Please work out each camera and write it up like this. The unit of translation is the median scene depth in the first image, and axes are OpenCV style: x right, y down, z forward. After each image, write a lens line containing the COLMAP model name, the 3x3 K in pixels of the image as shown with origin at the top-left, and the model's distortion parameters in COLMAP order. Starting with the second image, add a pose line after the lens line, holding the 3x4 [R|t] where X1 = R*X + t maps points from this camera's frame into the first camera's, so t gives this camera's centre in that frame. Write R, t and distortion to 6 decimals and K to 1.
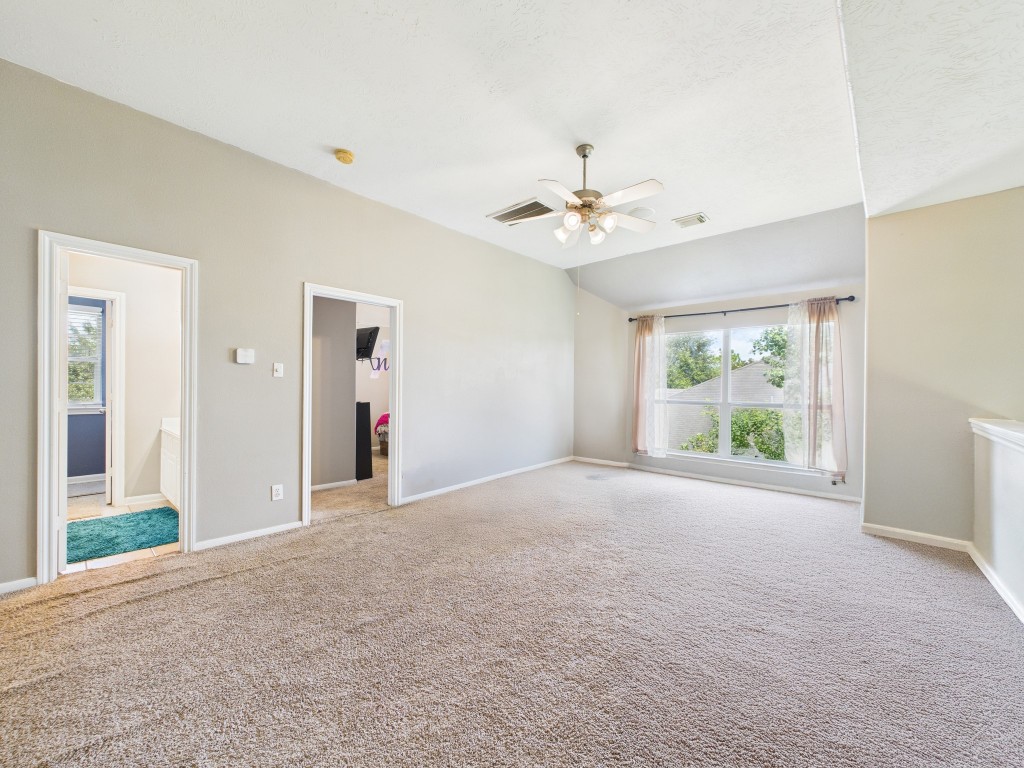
lens RADIAL K [[414.0, 0, 511.1], [0, 414.0, 392.8], [0, 0, 1]] dist [0.001000, 0.000644]
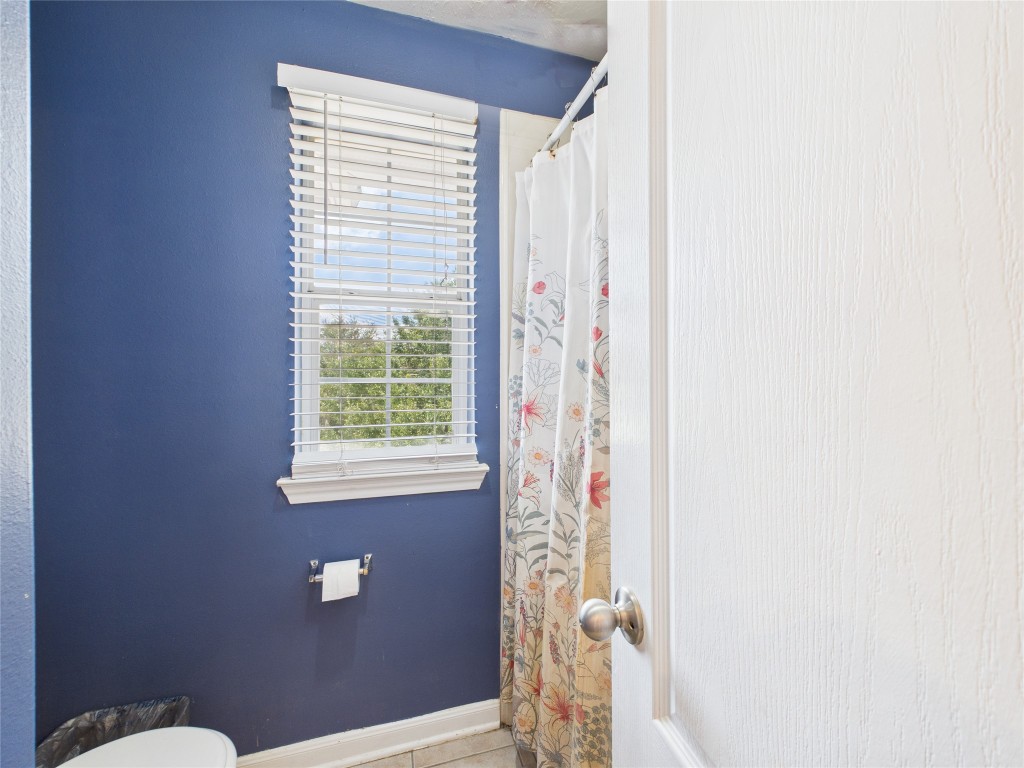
lens RADIAL K [[414.0, 0, 508.2], [0, 414.0, 380.5], [0, 0, 1]] dist [0.001000, 0.000644]
pose [[0.856348, -0.005492, -0.516369, -0.853990], [0.003283, 0.999981, -0.005192, -0.026930], [0.516388, 0.002751, 0.856350, 0.798276]]
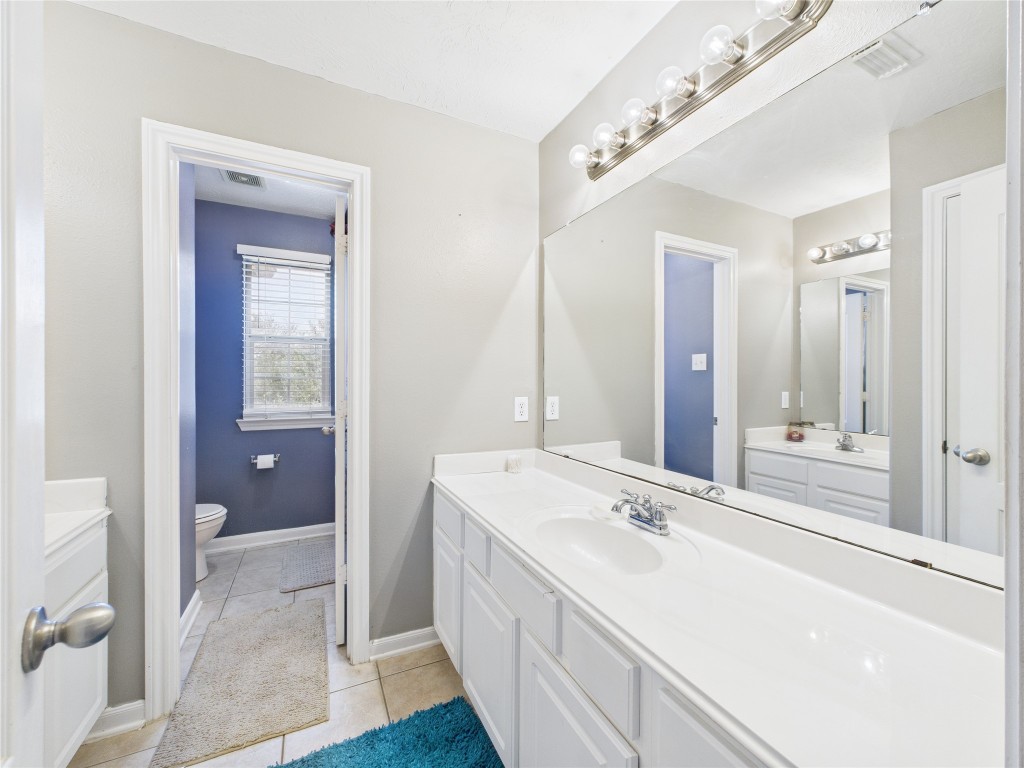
lens RADIAL K [[414.0, 0, 511.9], [0, 414.0, 385.8], [0, 0, 1]] dist [0.001000, 0.000644]
pose [[0.932276, -0.006923, -0.361681, -0.512487], [0.003866, 0.999950, -0.009177, -0.009003], [0.361726, 0.007157, 0.932257, 0.523659]]
